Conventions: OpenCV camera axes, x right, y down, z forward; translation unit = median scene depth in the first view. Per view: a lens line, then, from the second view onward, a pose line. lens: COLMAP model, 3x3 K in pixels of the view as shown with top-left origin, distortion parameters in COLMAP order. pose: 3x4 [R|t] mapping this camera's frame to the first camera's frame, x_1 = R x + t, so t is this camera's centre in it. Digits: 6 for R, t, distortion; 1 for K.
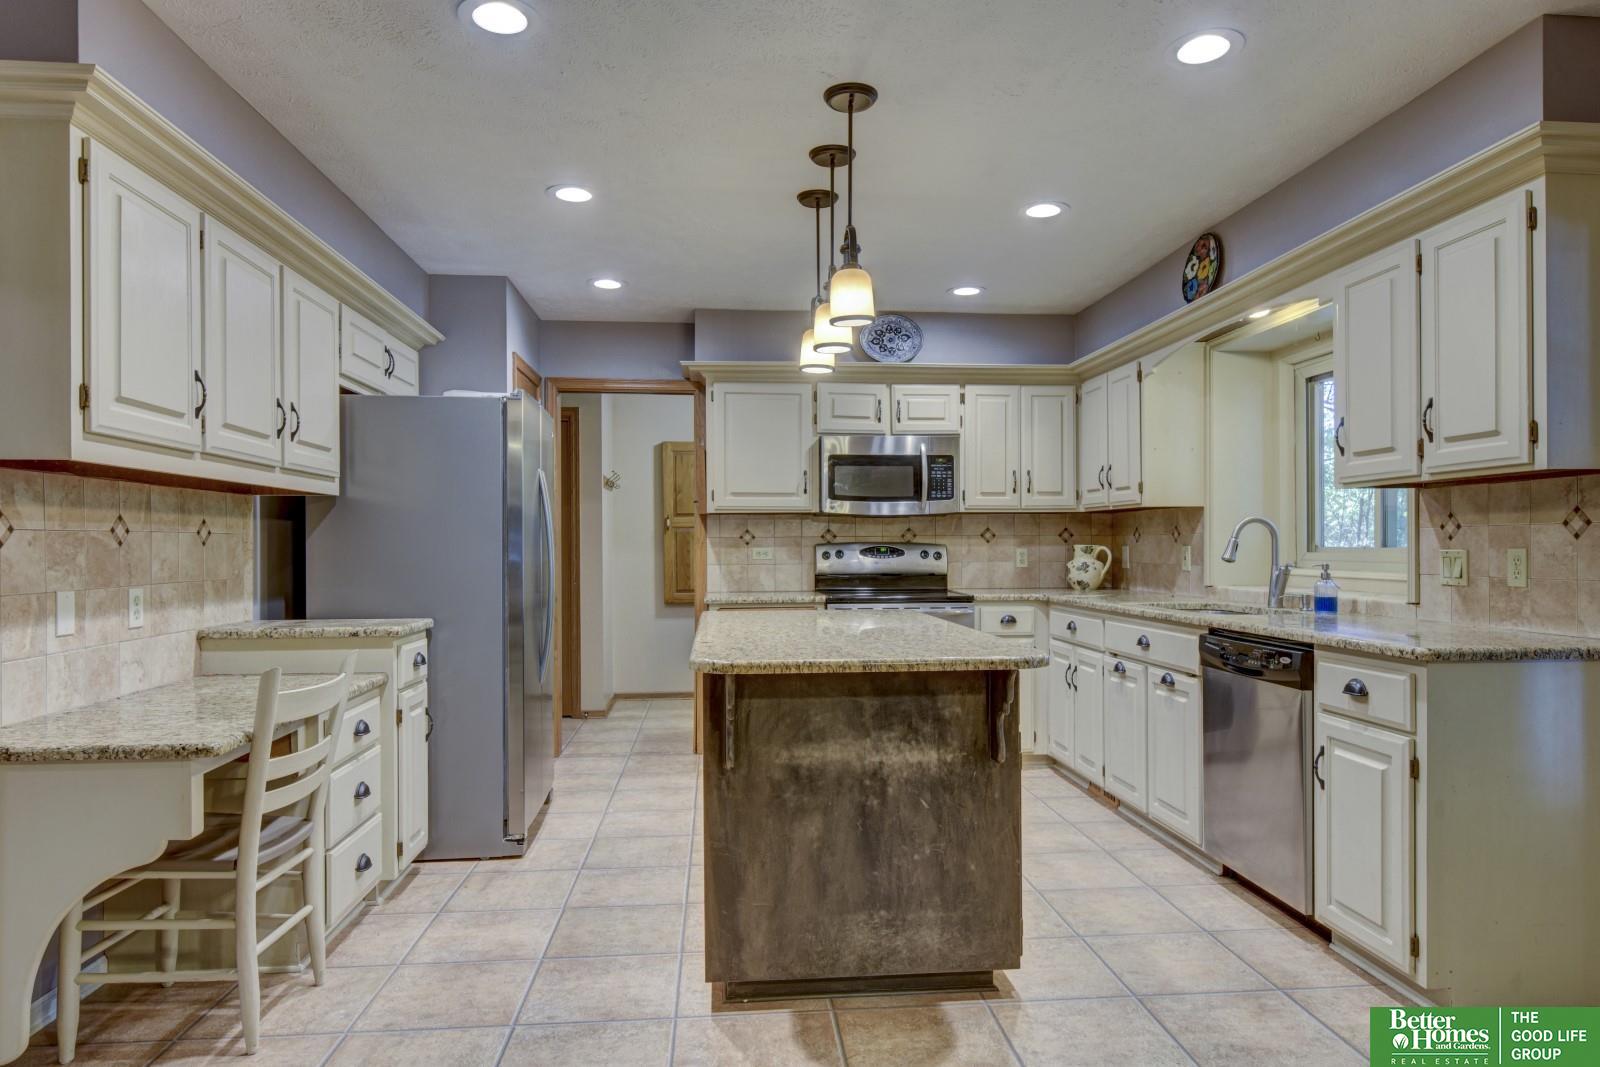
lens RADIAL K [[990.3, 0, 814.1], [0, 990.3, 551.9], [0, 0, 1]] dist [0.007922, -0.002752]
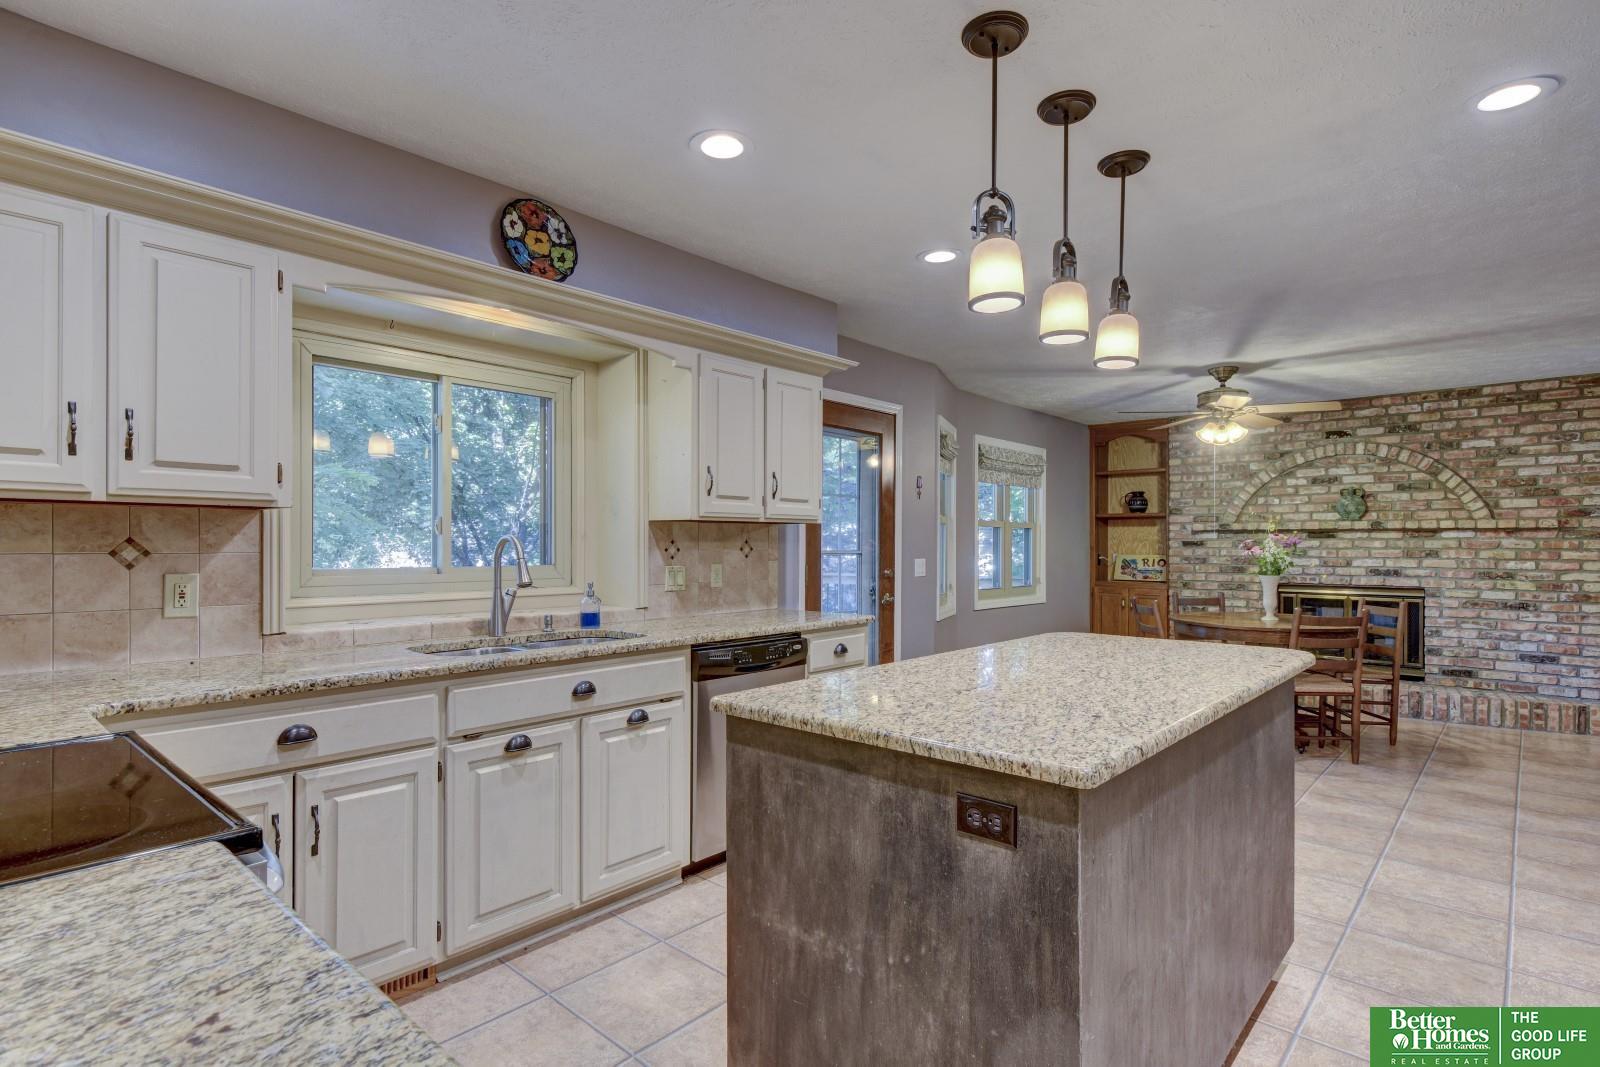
lens RADIAL K [[828.8, 0, 774.1], [0, 828.8, 547.8], [0, 0, 1]] dist [0.008452, -0.006127]
pose [[-0.671979, -0.000921, 0.740570, -0.298061], [0.005861, 0.999961, 0.006562, -0.031073], [-0.740547, 0.008750, -0.671948, 1.484962]]
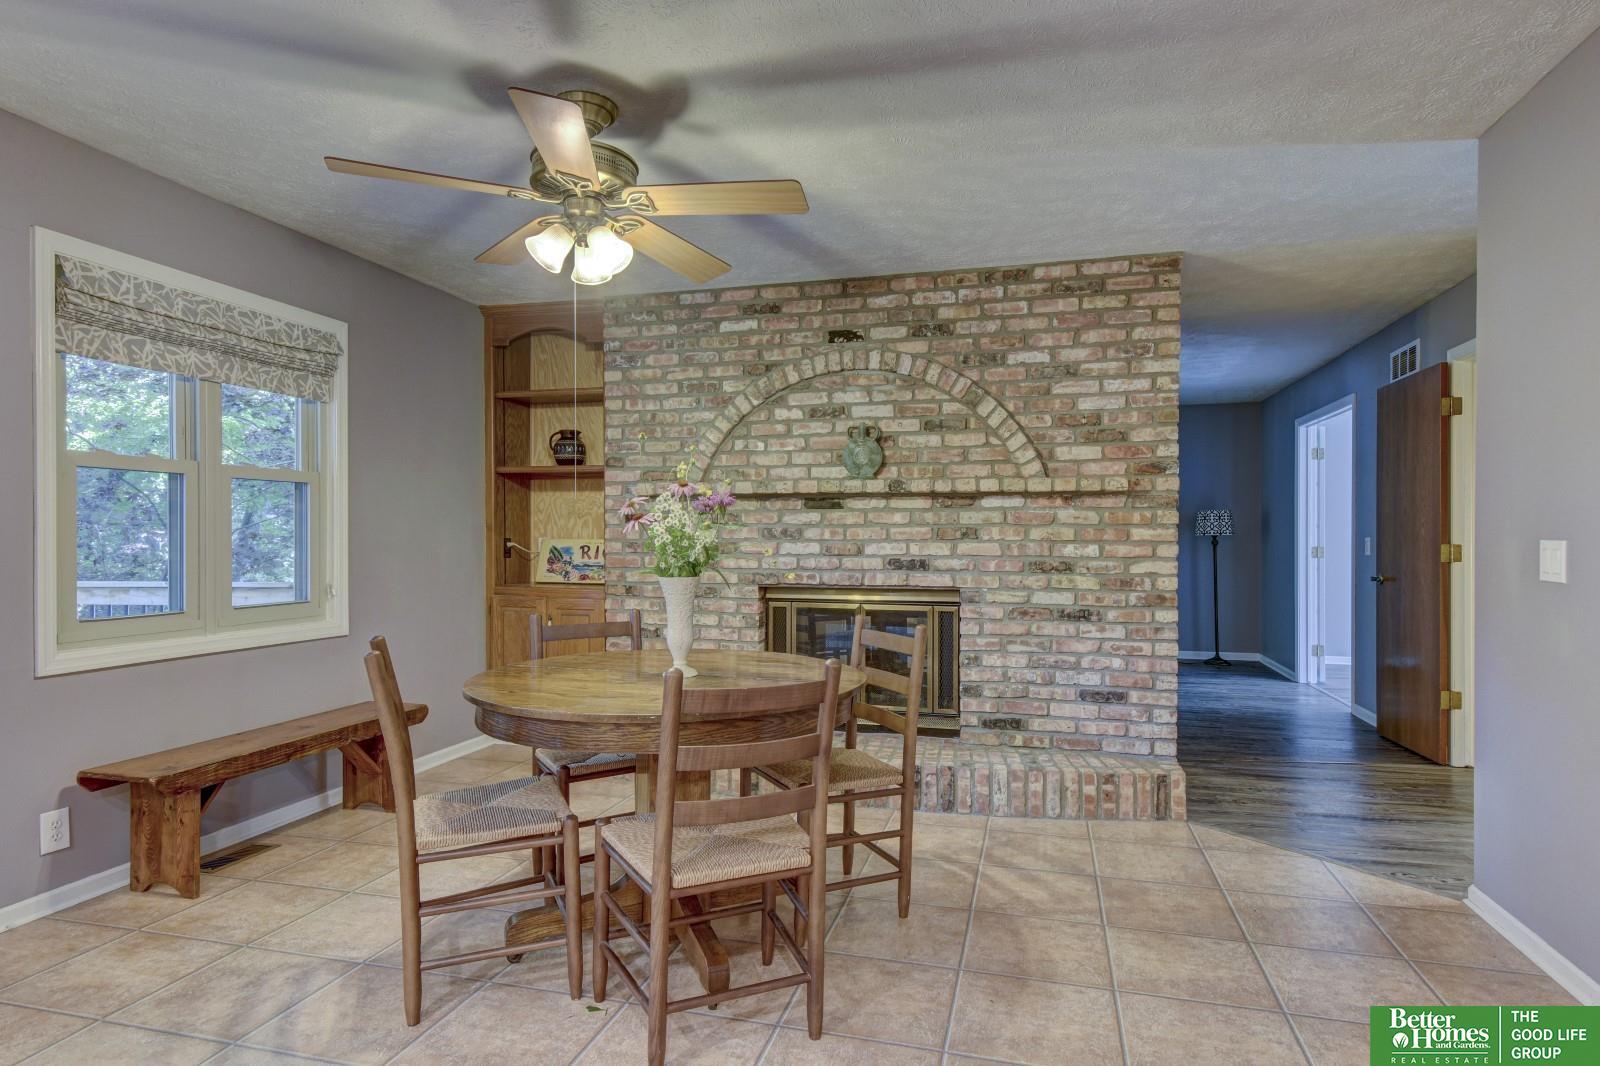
lens RADIAL K [[912.3, 0, 796.2], [0, 912.3, 547.0], [0, 0, 1]] dist [0.017012, -0.000199]
pose [[-0.936697, -0.002728, 0.350130, -0.138995], [0.003957, 0.999823, 0.018375, -0.003863], [-0.350118, 0.018597, -0.936521, 0.483807]]
